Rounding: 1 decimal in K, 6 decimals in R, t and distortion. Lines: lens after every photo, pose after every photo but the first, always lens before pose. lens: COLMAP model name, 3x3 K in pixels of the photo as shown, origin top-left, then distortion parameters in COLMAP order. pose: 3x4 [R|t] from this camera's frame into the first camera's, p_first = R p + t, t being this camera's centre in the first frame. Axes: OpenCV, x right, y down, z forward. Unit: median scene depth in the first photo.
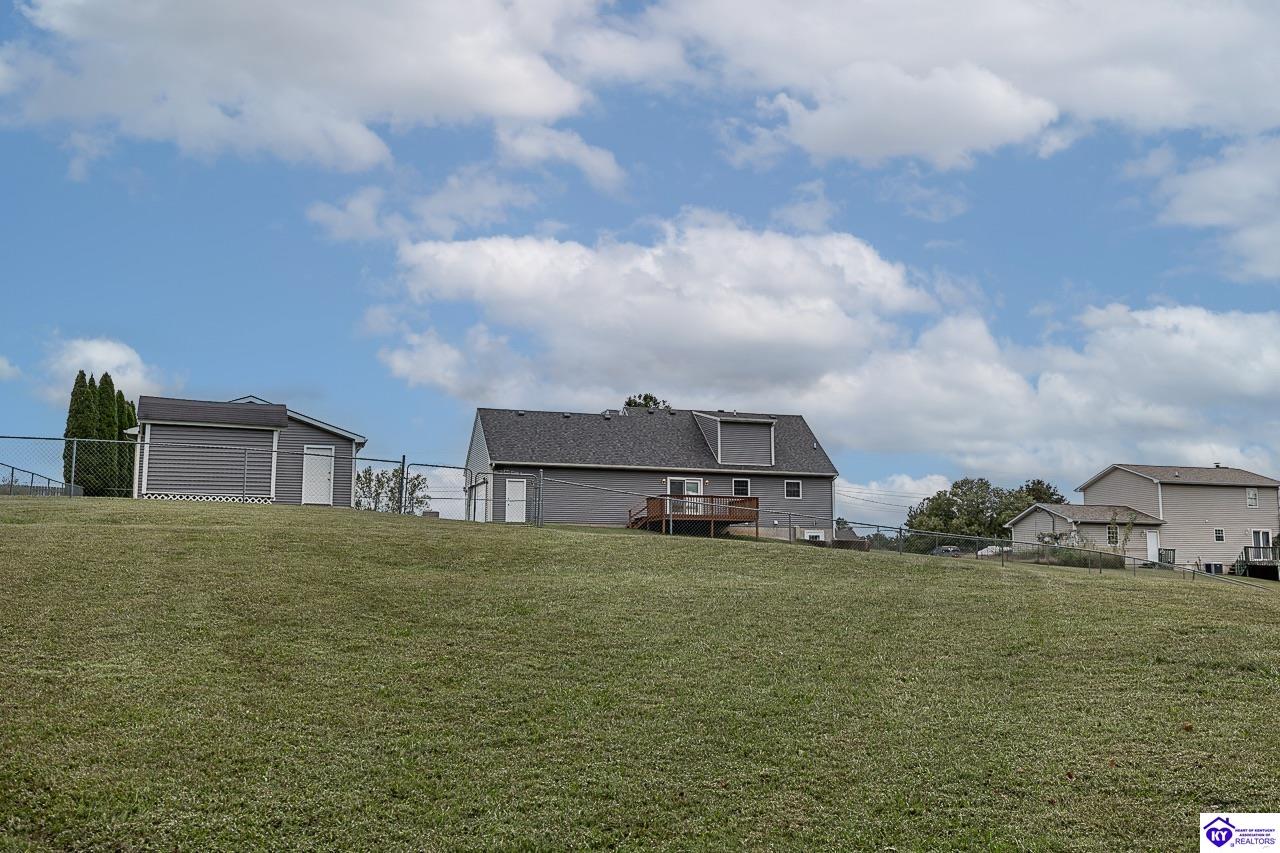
lens RADIAL K [[1259.2, 0, 637.2], [0, 1259.2, 425.8], [0, 0, 1]] dist [0.011708, 0.000000]
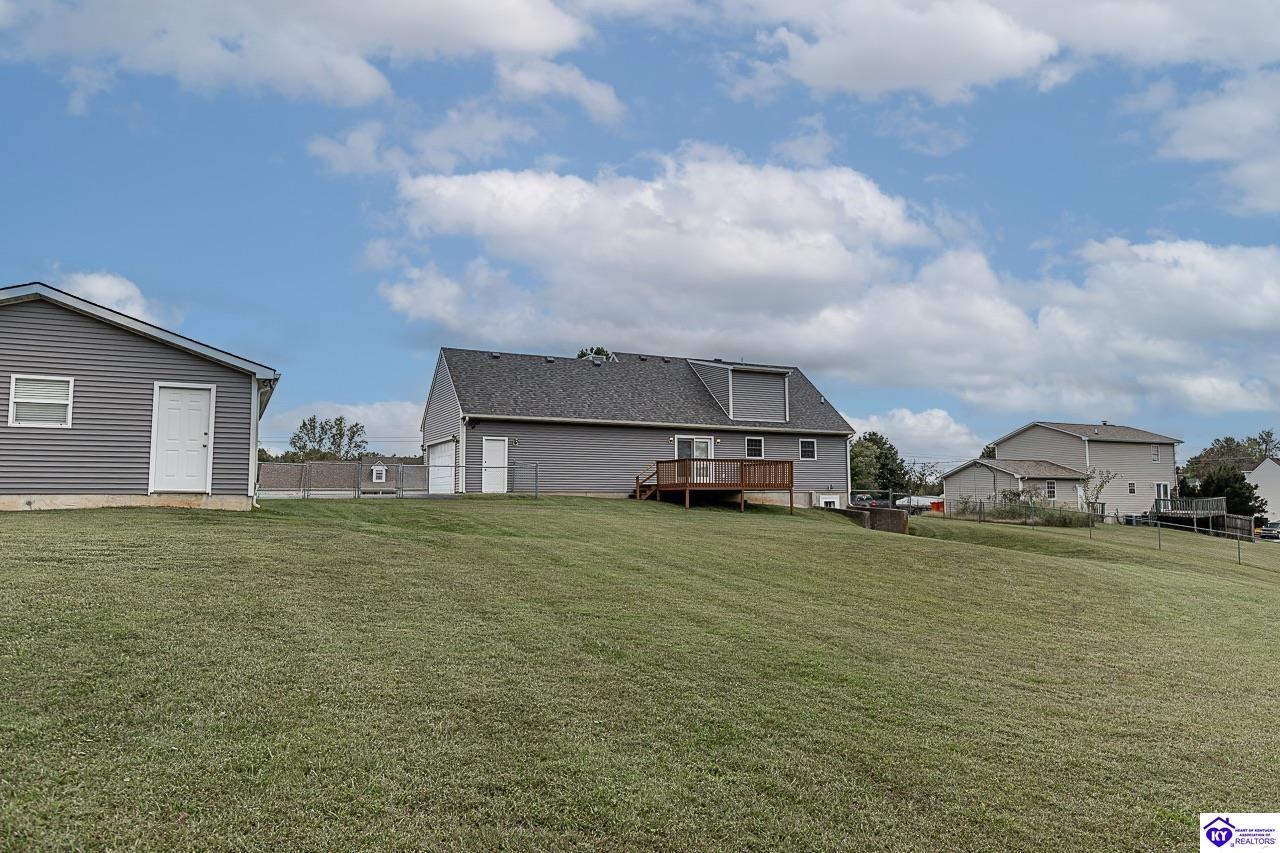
lens RADIAL K [[859.7, 0, 643.5], [0, 859.7, 420.4], [0, 0, 1]] dist [-0.001229, -0.001669]
pose [[0.988339, 0.008790, 0.152013, -0.080415], [-0.014220, 0.999298, 0.034668, 0.011281], [-0.151601, -0.036425, 0.987770, 0.427542]]
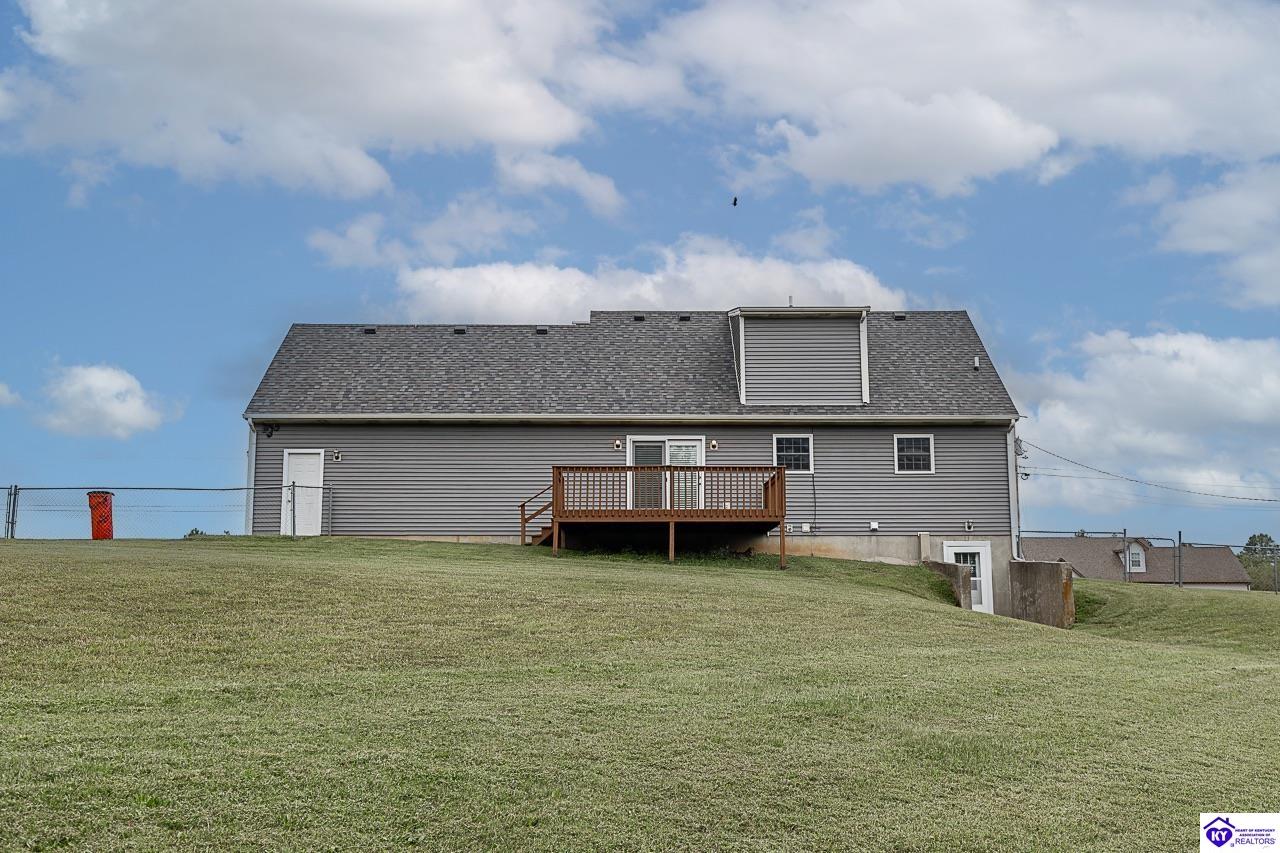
lens RADIAL K [[1259.2, 0, 642.5], [0, 1259.2, 426.9], [0, 0, 1]] dist [0.011708, 0.000000]
pose [[0.947570, -0.048583, -0.315832, 0.176339], [0.042543, 0.998756, -0.025995, 0.048526], [0.316702, 0.011196, 0.948459, 0.528357]]
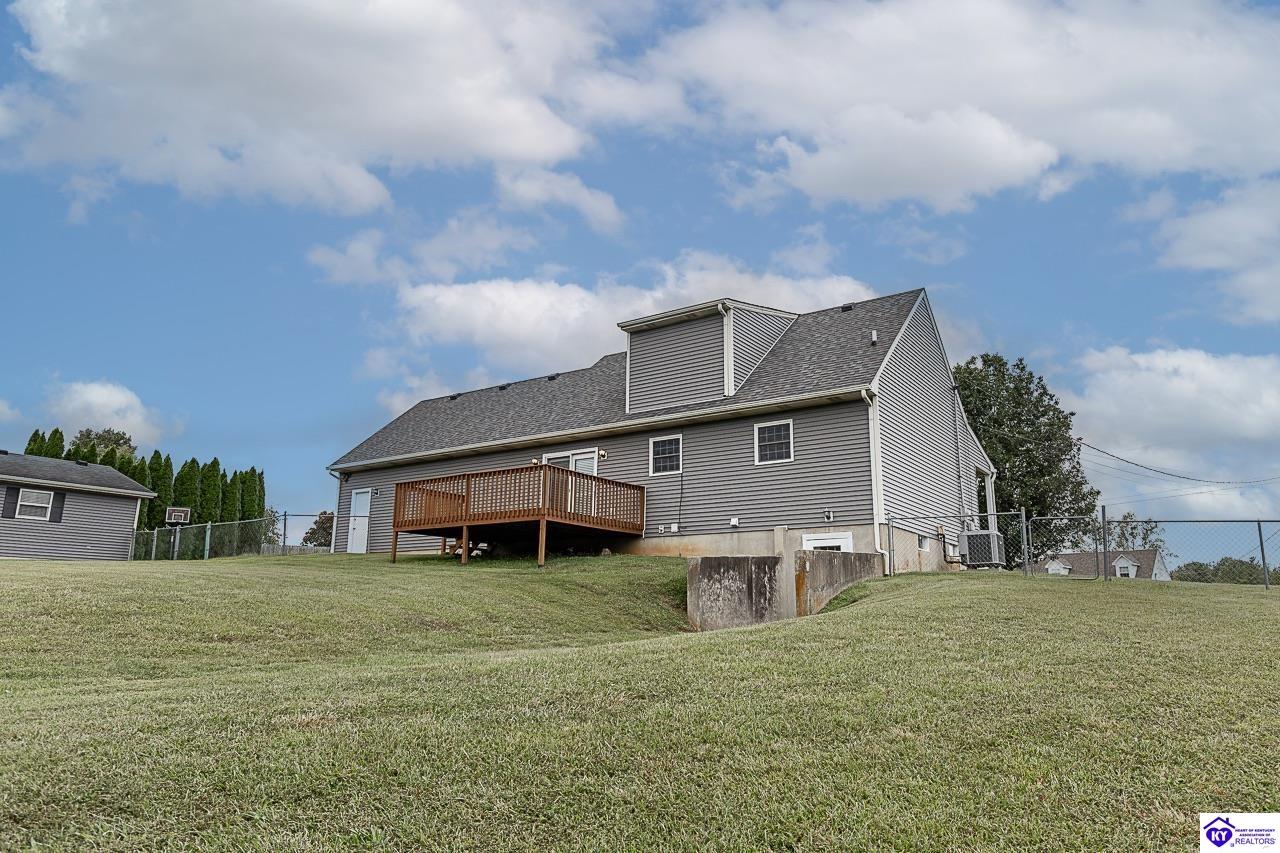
lens RADIAL K [[859.7, 0, 640.3], [0, 859.7, 426.2], [0, 0, 1]] dist [-0.001229, -0.001669]
pose [[0.588841, -0.176559, -0.788729, 0.331238], [0.092971, 0.984168, -0.150899, 0.085543], [0.802884, 0.015527, 0.595933, 0.787837]]
